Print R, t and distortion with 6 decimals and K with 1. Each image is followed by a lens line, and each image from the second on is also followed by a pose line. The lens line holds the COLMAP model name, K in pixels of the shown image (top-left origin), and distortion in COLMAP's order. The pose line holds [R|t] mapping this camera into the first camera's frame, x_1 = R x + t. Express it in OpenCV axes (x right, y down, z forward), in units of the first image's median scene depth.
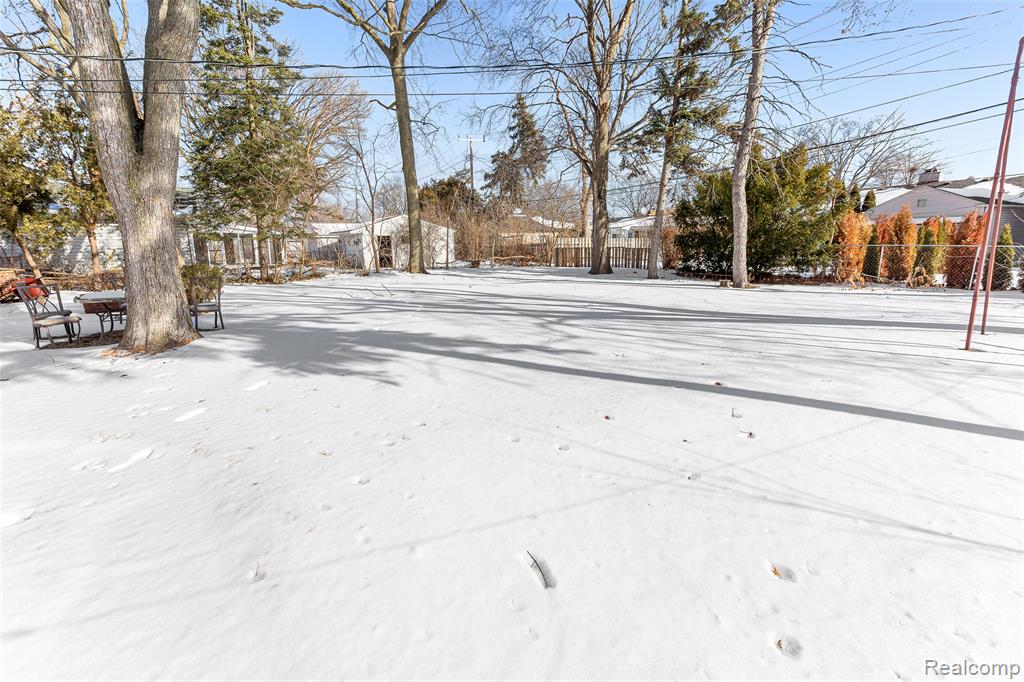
lens RADIAL K [[502.1, 0, 508.4], [0, 502.1, 333.2], [0, 0, 1]] dist [0.025659, 0.002443]
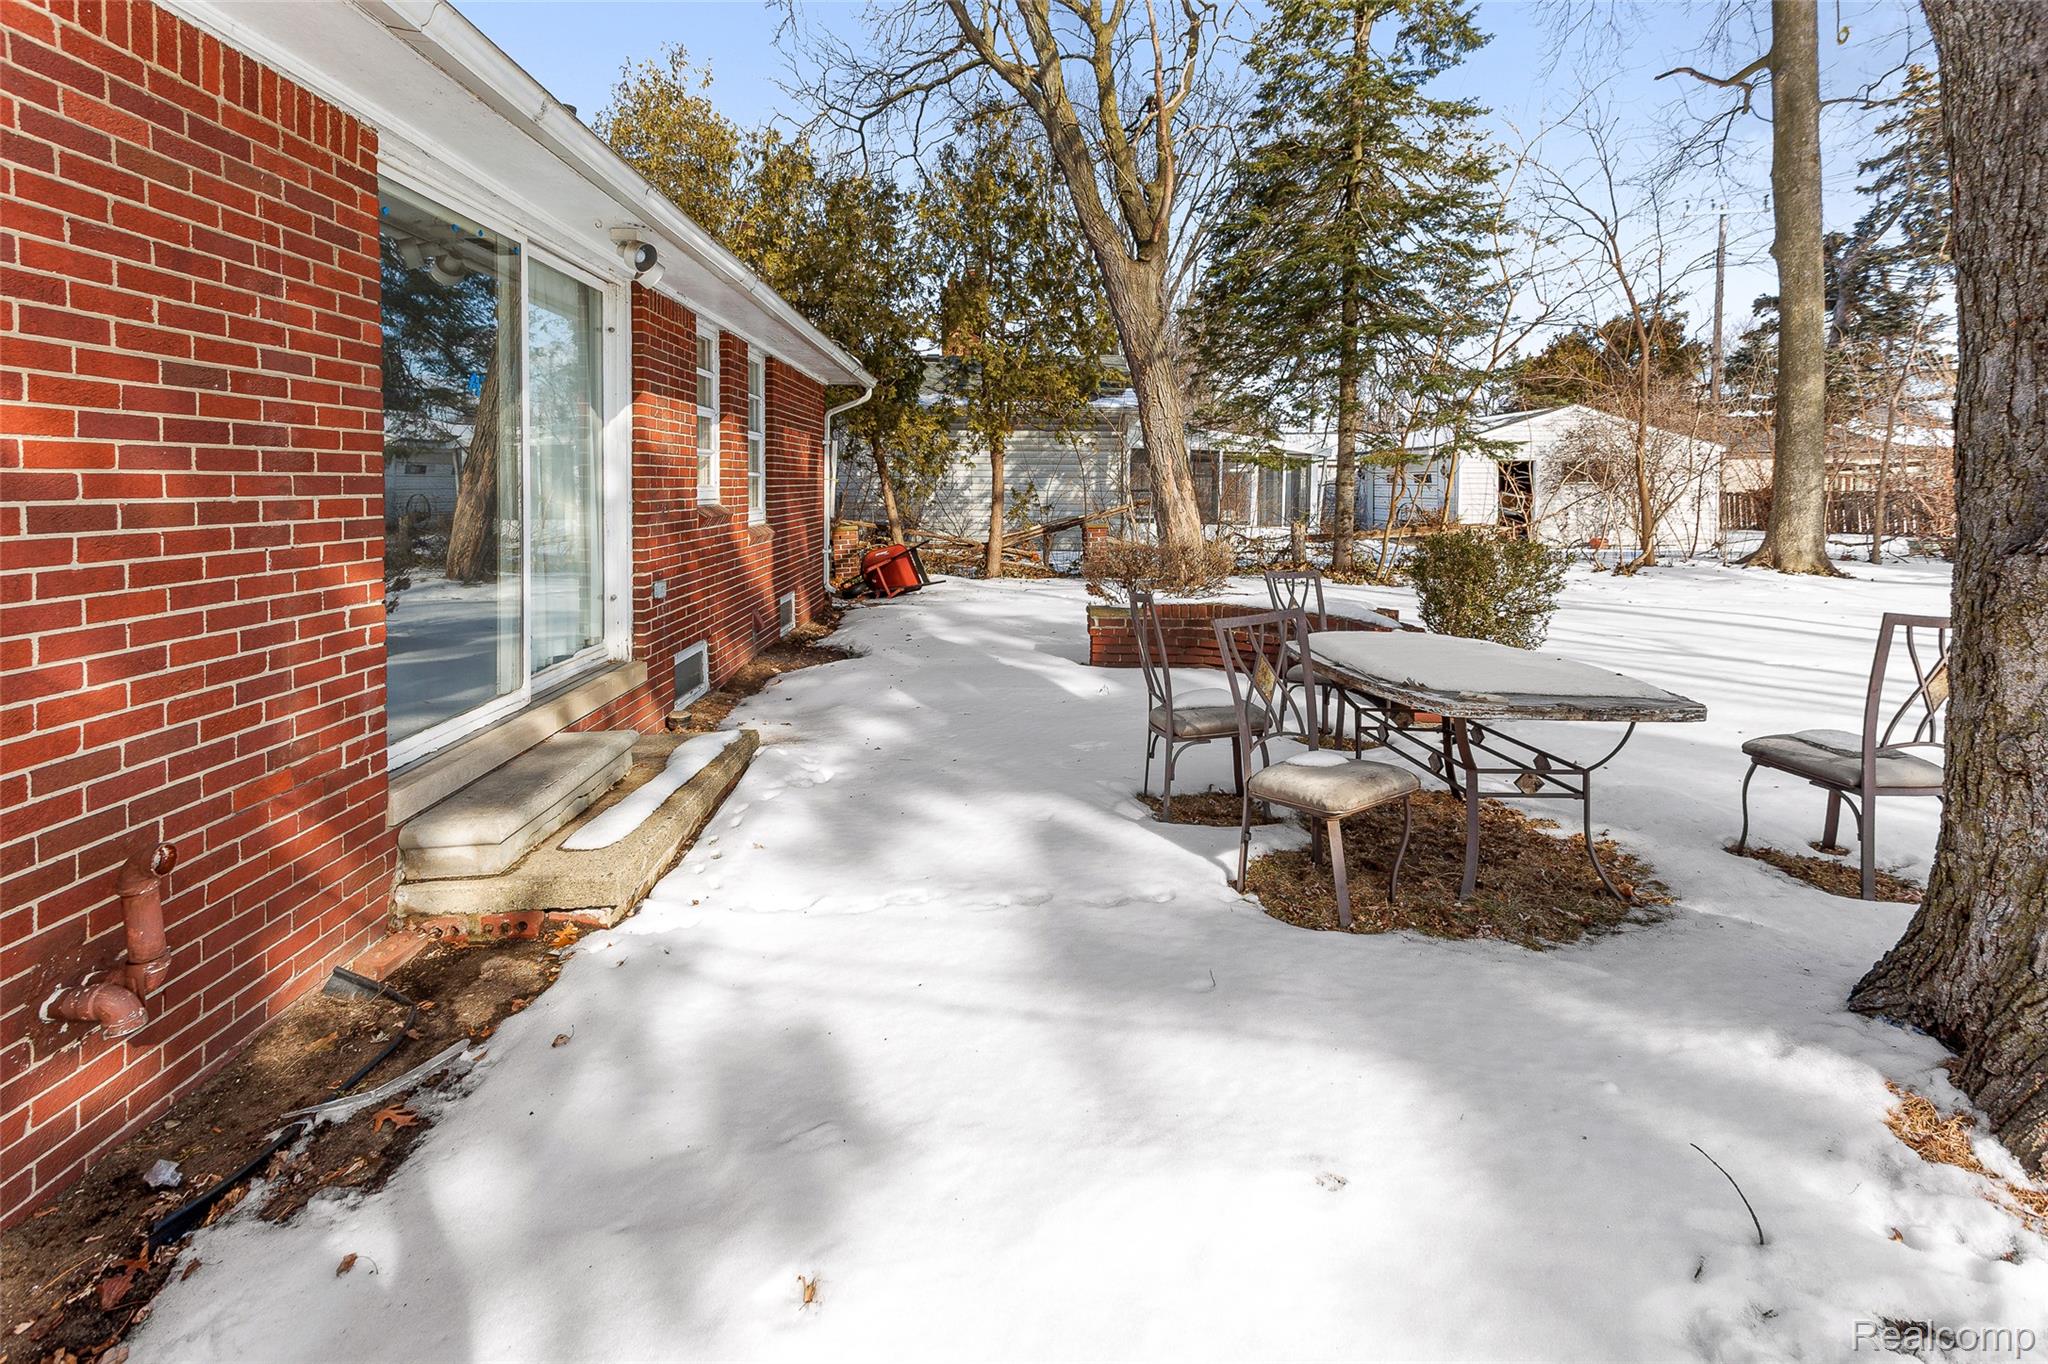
lens RADIAL K [[1004.2, 0, 992.9], [0, 1004.2, 512.7], [0, 0, 1]] dist [0.025659, 0.002443]
pose [[0.870492, 0.031398, -0.491181, -0.169558], [-0.102655, 0.987598, -0.118798, -0.017425], [0.481359, 0.153835, 0.862919, 0.122674]]
